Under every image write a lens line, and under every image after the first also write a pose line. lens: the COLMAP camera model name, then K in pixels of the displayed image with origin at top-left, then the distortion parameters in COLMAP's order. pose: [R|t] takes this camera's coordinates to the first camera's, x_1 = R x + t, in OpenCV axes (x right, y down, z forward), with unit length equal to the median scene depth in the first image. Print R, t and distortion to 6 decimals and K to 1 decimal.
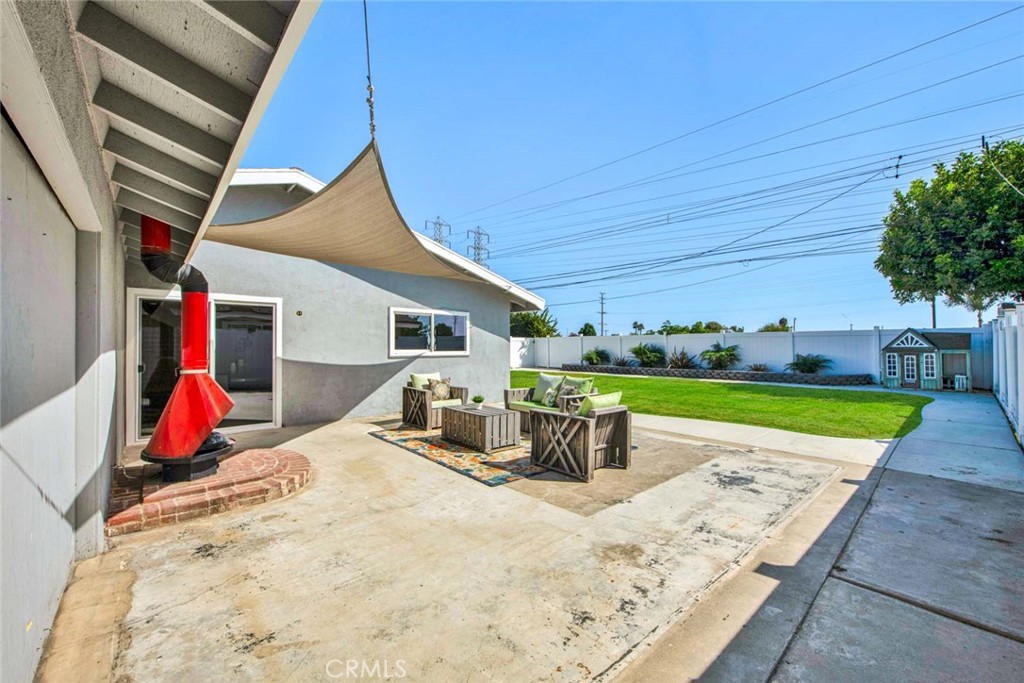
lens RADIAL K [[420.5, 0, 510.1], [0, 420.5, 344.7], [0, 0, 1]] dist [-0.003532, -0.001377]
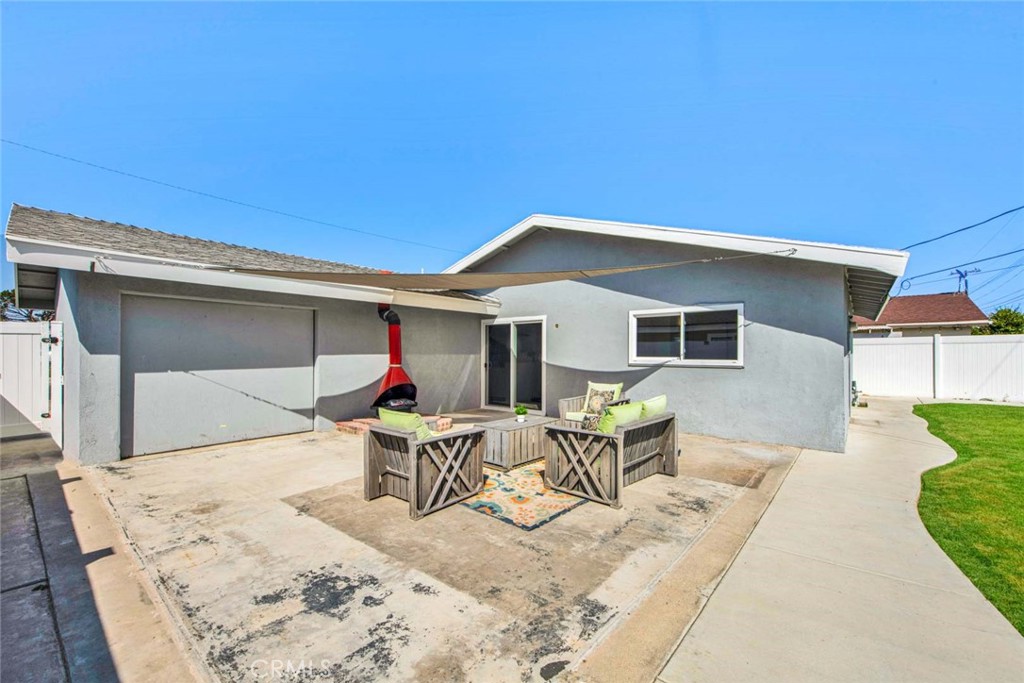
lens RADIAL K [[420.5, 0, 500.8], [0, 420.5, 345.4], [0, 0, 1]] dist [-0.003532, -0.001377]
pose [[0.128280, -0.021713, -0.991500, 0.445544], [0.002935, 0.999764, -0.021515, 0.003799], [0.991734, -0.000150, 0.128313, 0.457906]]
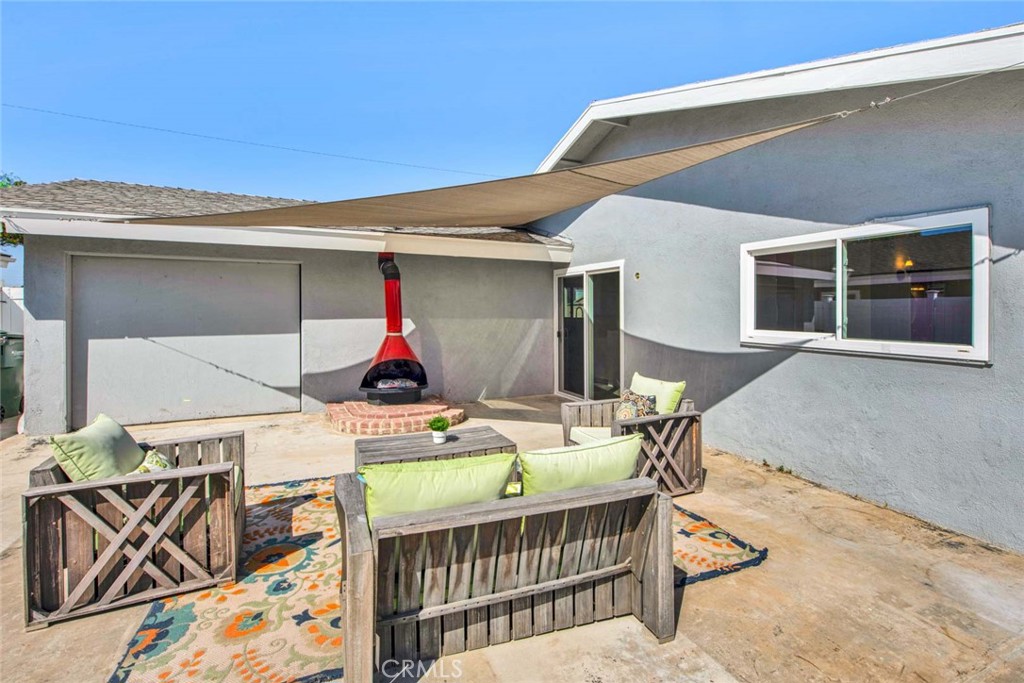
lens RADIAL K [[485.7, 0, 515.2], [0, 485.7, 307.0], [0, 0, 1]] dist [0.005606, 0.000925]
pose [[-0.323133, -0.011357, -0.946285, 0.256640], [-0.002573, 0.999935, -0.011123, -0.005980], [0.946350, -0.001159, -0.323141, 0.705393]]
